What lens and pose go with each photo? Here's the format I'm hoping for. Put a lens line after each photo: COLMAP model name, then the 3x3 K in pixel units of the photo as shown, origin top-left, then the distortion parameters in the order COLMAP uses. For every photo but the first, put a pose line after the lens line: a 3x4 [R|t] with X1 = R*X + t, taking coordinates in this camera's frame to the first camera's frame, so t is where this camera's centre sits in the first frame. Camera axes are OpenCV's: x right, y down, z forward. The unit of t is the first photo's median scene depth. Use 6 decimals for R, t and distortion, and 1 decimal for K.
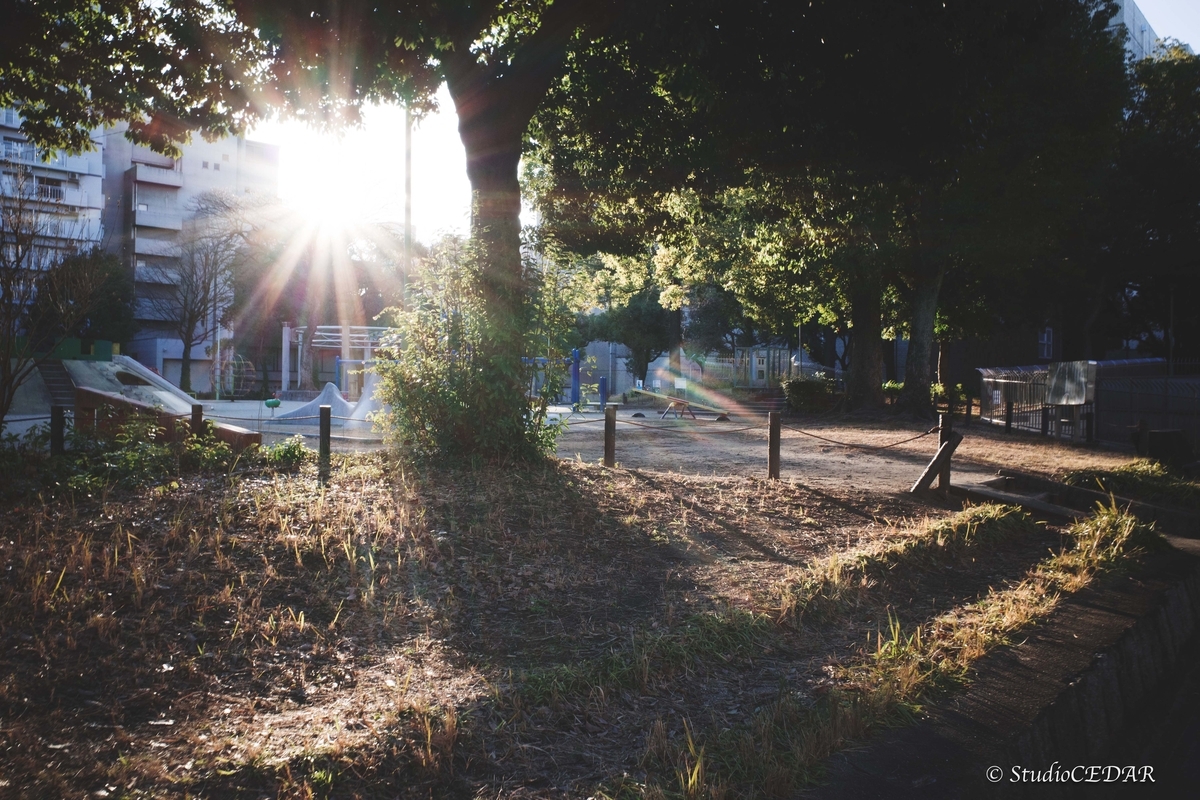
lens RADIAL K [[984.0, 0, 600.0], [0, 984.0, 400.0], [0, 0, 1]] dist [-0.071210, 0.093480]
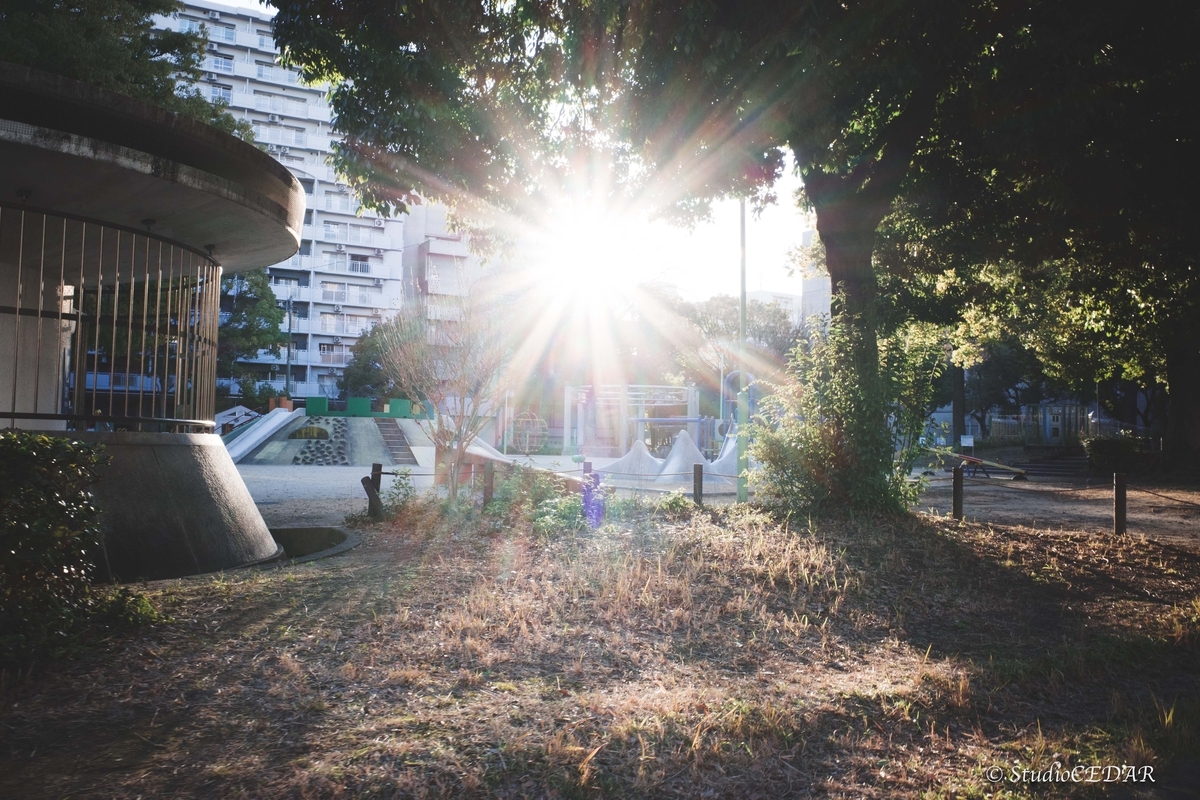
lens RADIAL K [[984.0, 0, 600.0], [0, 984.0, 400.0], [0, 0, 1]] dist [-0.071210, 0.093480]
pose [[0.965328, -0.006662, -0.260956, -0.061996], [-0.008119, 0.998424, -0.055522, -0.002738], [0.260915, 0.055716, 0.963753, -0.122829]]
